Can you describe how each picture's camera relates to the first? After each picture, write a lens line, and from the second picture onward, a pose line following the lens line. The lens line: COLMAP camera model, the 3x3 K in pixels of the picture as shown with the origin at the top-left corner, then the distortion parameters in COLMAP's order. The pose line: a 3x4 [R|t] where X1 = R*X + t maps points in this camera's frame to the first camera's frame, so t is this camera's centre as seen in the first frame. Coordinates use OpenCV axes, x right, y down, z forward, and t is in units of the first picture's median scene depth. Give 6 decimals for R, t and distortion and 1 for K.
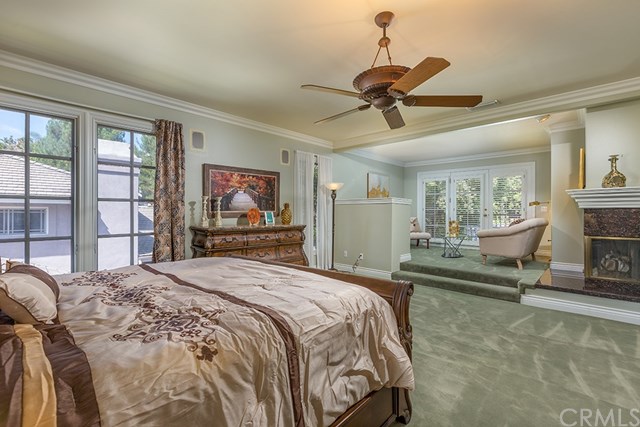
lens RADIAL K [[293.1, 0, 320.3], [0, 293.1, 211.1], [0, 0, 1]] dist [0.000787, 0.000048]
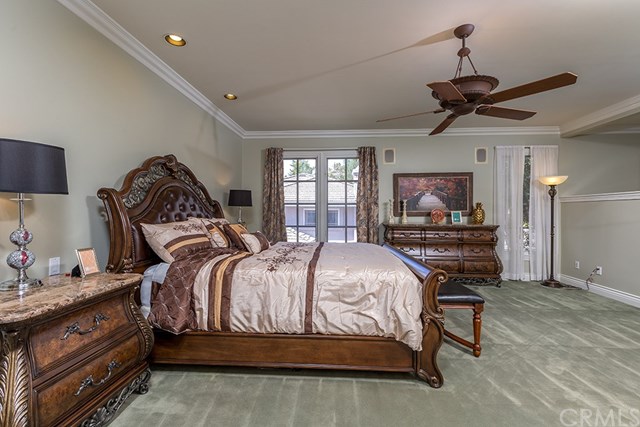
lens RADIAL K [[293.1, 0, 320.0], [0, 293.1, 213.0], [0, 0, 1]] dist [0.000787, 0.000048]
pose [[0.625506, 0.003171, -0.780213, 0.388202], [0.001288, 0.999986, 0.005097, 0.002291], [0.780218, -0.004193, 0.625493, -0.045024]]
